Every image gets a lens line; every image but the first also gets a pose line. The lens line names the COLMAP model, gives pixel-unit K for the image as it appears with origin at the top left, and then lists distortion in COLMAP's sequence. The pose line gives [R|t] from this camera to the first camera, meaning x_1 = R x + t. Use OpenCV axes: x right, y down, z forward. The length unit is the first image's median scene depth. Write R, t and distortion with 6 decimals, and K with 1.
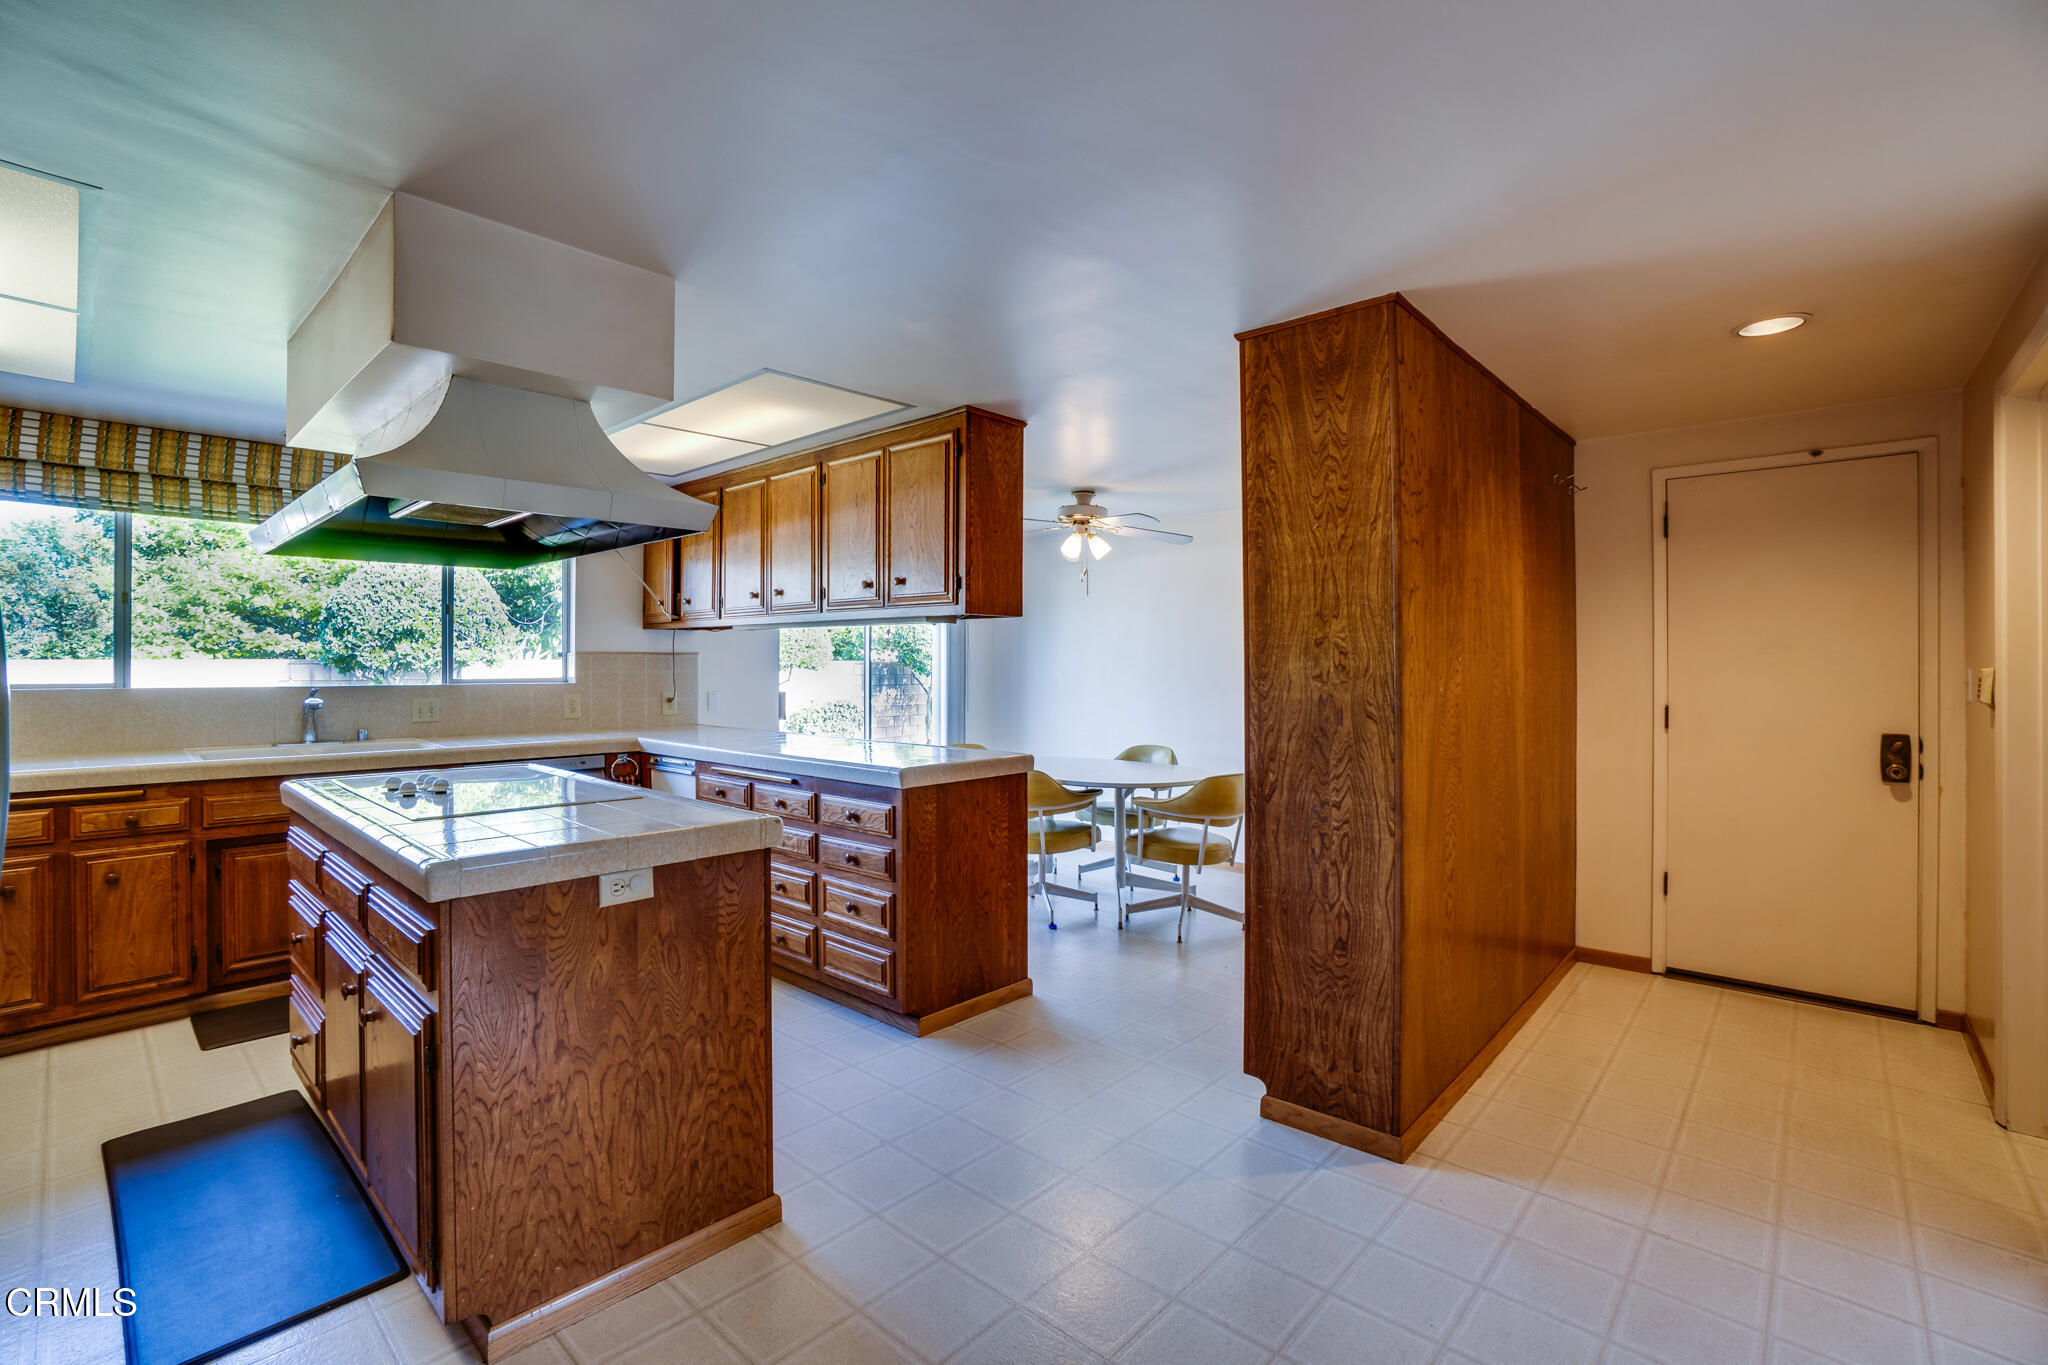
lens RADIAL K [[909.6, 0, 1018.5], [0, 909.6, 663.7], [0, 0, 1]] dist [-0.064960, 0.022954]
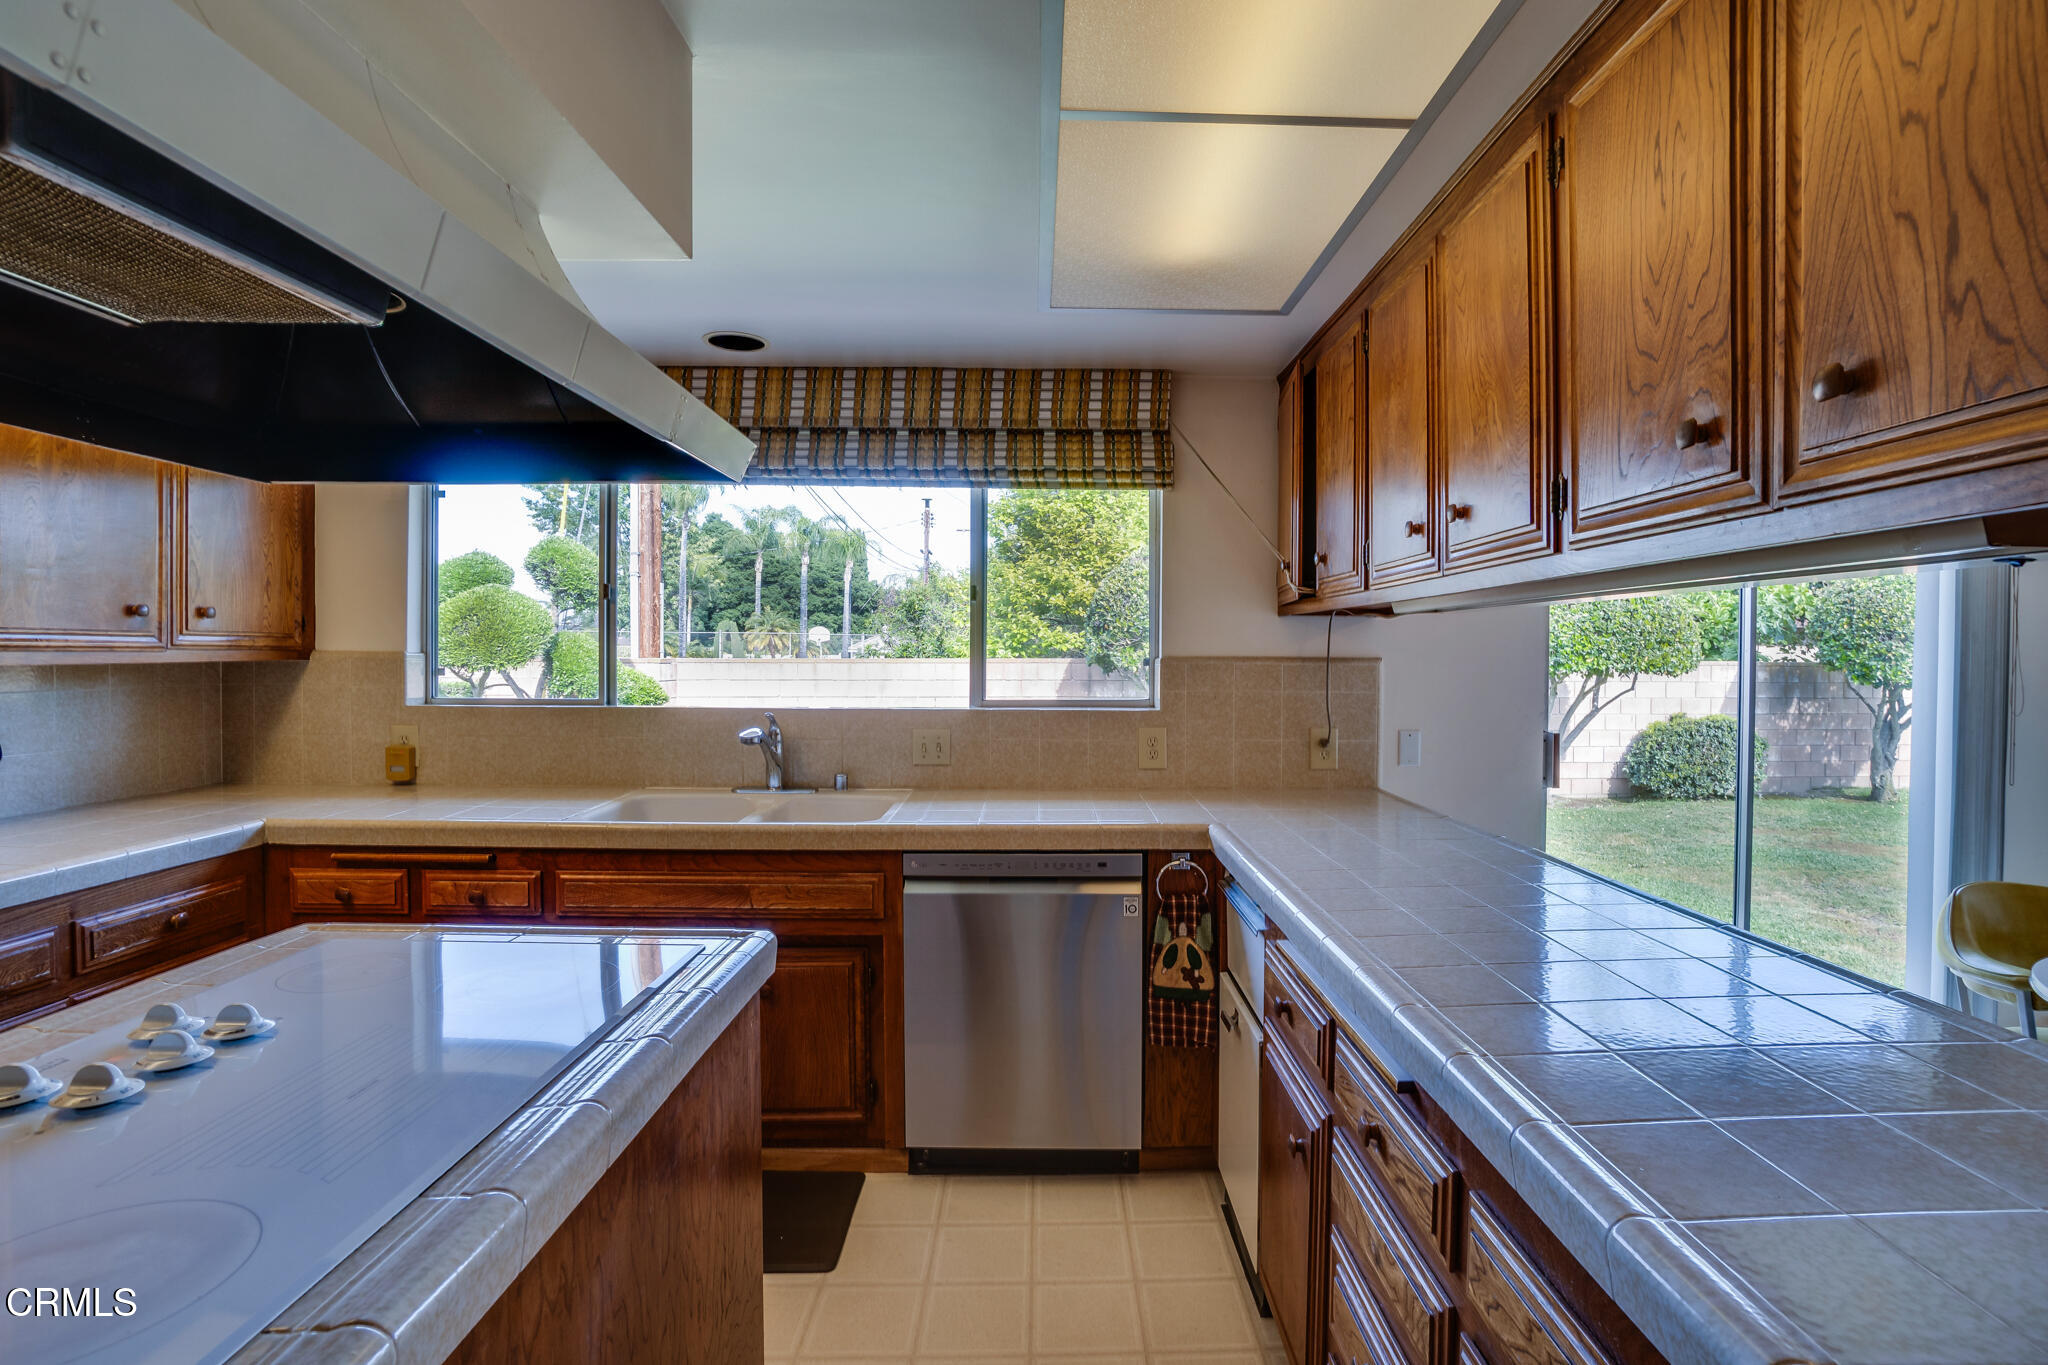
lens RADIAL K [[989.1, 0, 1072.5], [0, 989.1, 664.6], [0, 0, 1]] dist [-0.059394, 0.030702]
pose [[0.703546, 0.009116, -0.710591, -0.114306], [-0.005965, 0.999958, 0.006922, -0.020756], [0.710624, -0.000632, 0.703571, 0.835268]]
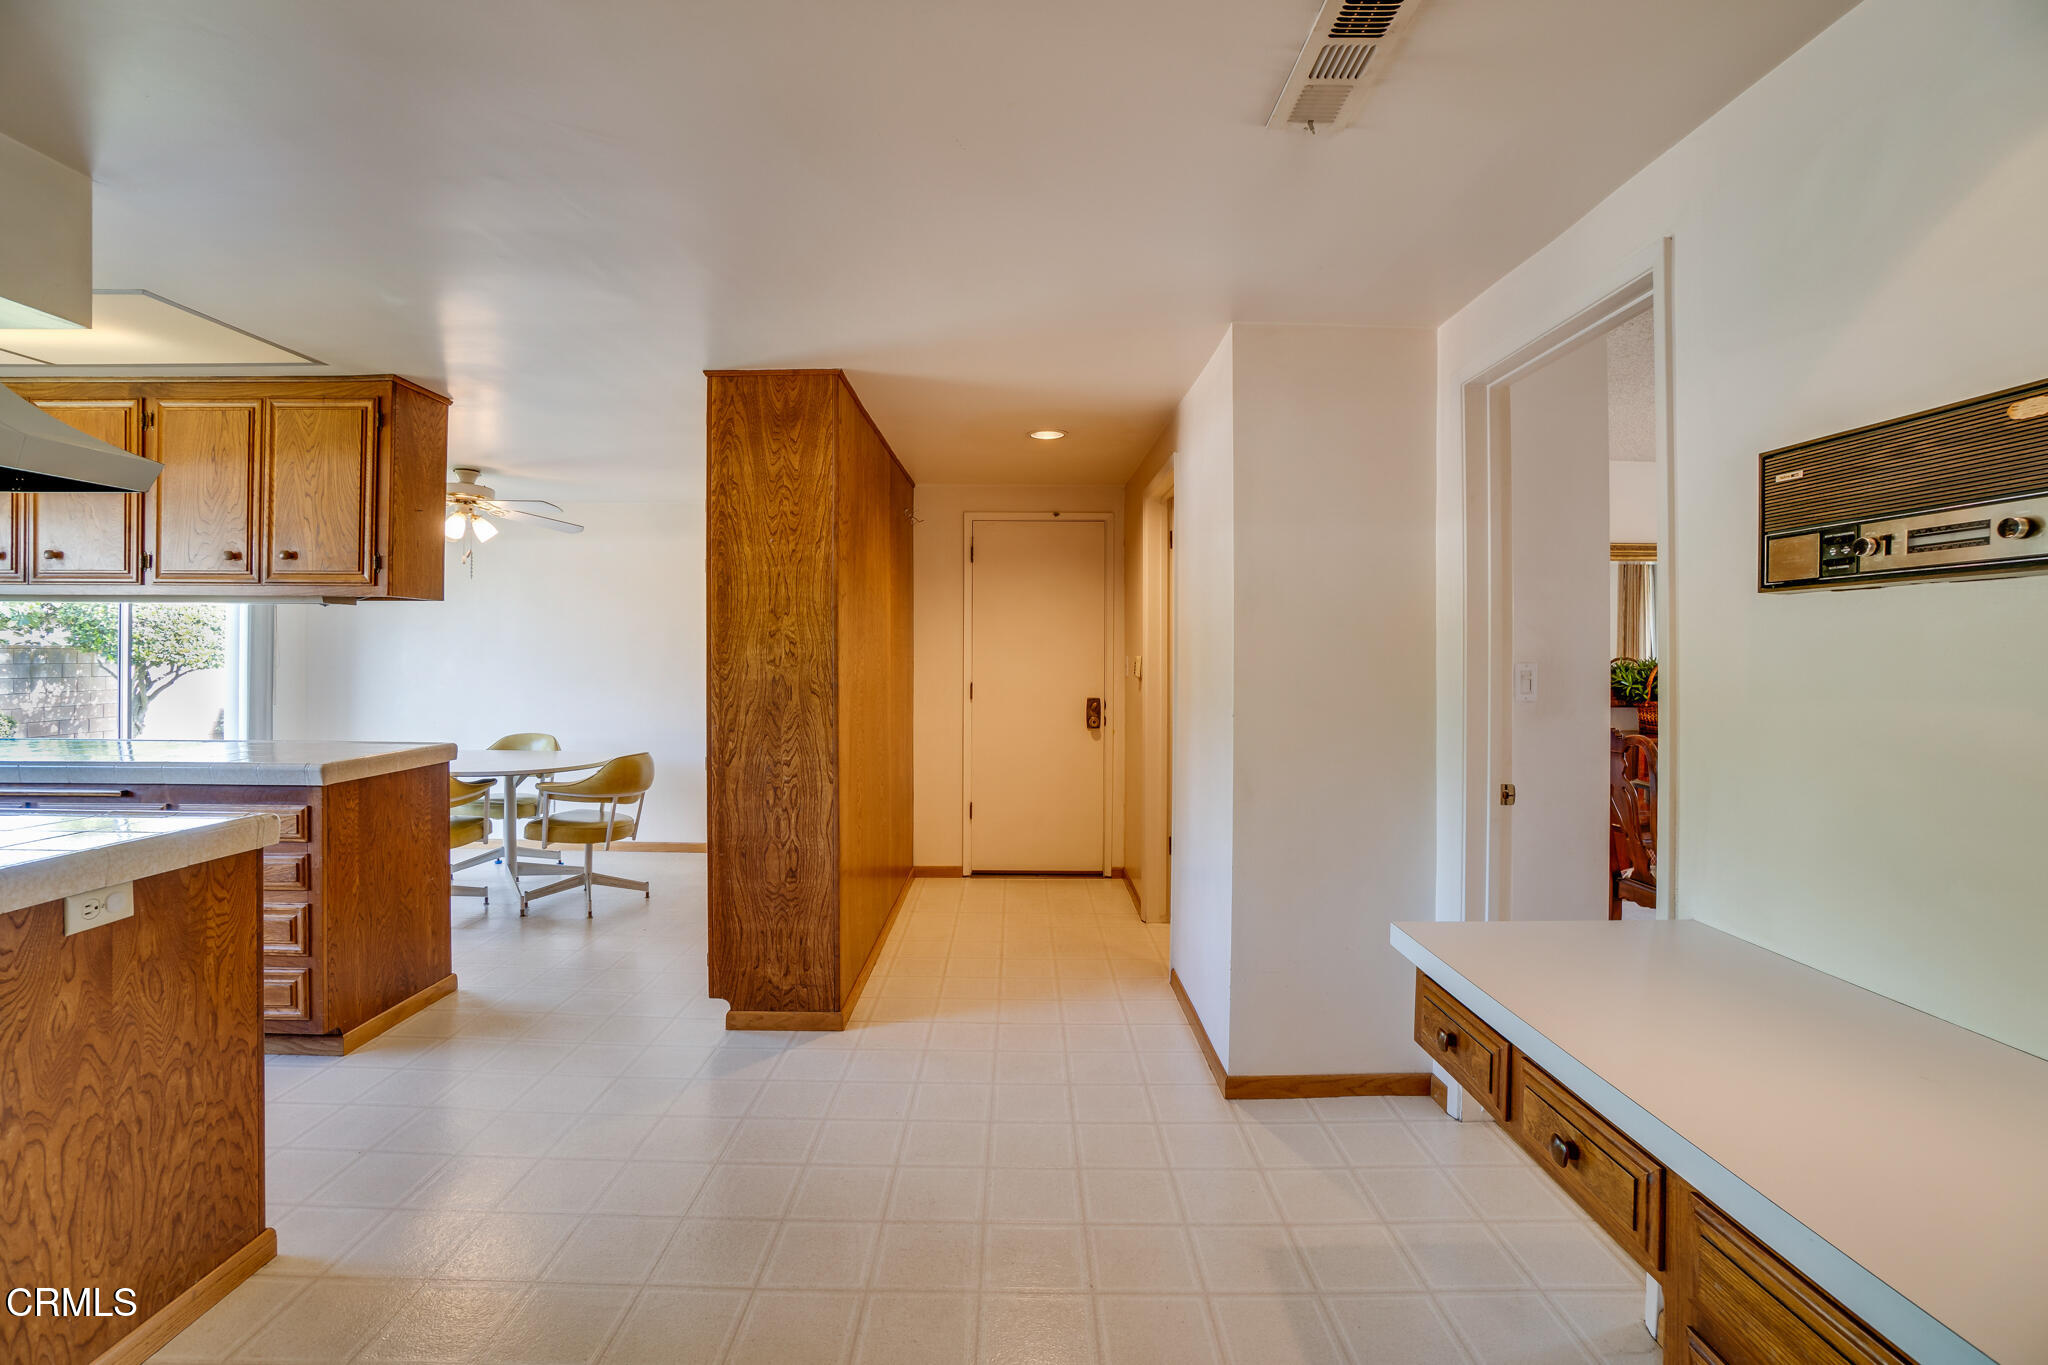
lens RADIAL K [[899.5, 0, 998.4], [0, 899.5, 654.2], [0, 0, 1]] dist [-0.063540, 0.020687]
pose [[0.749845, 0.003584, 0.661604, -0.212467], [-0.005208, 0.999986, 0.000485, 0.001619], [-0.661593, -0.003810, 0.749853, -0.112467]]
